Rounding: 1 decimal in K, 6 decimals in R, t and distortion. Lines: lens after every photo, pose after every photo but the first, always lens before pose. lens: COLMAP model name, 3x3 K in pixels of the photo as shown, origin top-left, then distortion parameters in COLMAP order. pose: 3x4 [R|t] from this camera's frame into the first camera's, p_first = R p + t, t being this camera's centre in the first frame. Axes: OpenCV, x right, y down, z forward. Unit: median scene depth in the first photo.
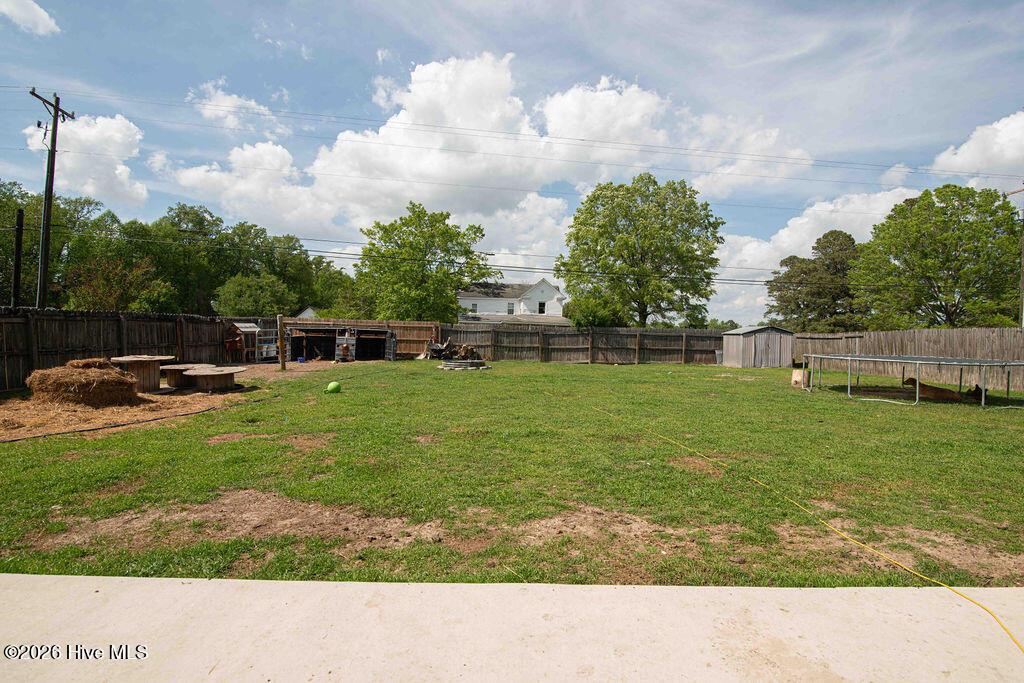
lens RADIAL K [[480.9, 0, 533.0], [0, 480.9, 329.5], [0, 0, 1]] dist [-0.012490, -0.001780]
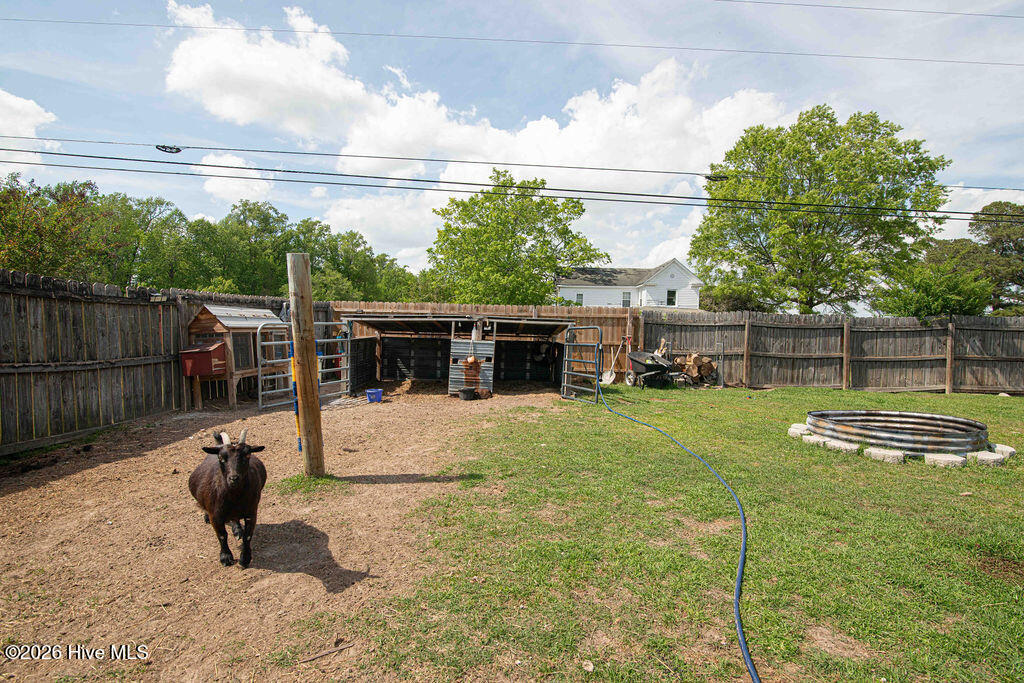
lens RADIAL K [[480.9, 0, 541.1], [0, 480.9, 337.2], [0, 0, 1]] dist [-0.012490, -0.001780]
pose [[0.994955, -0.003520, -0.100265, -0.157458], [0.005412, 0.999812, 0.018608, 0.003051], [0.100181, -0.019056, 0.994787, 0.318236]]
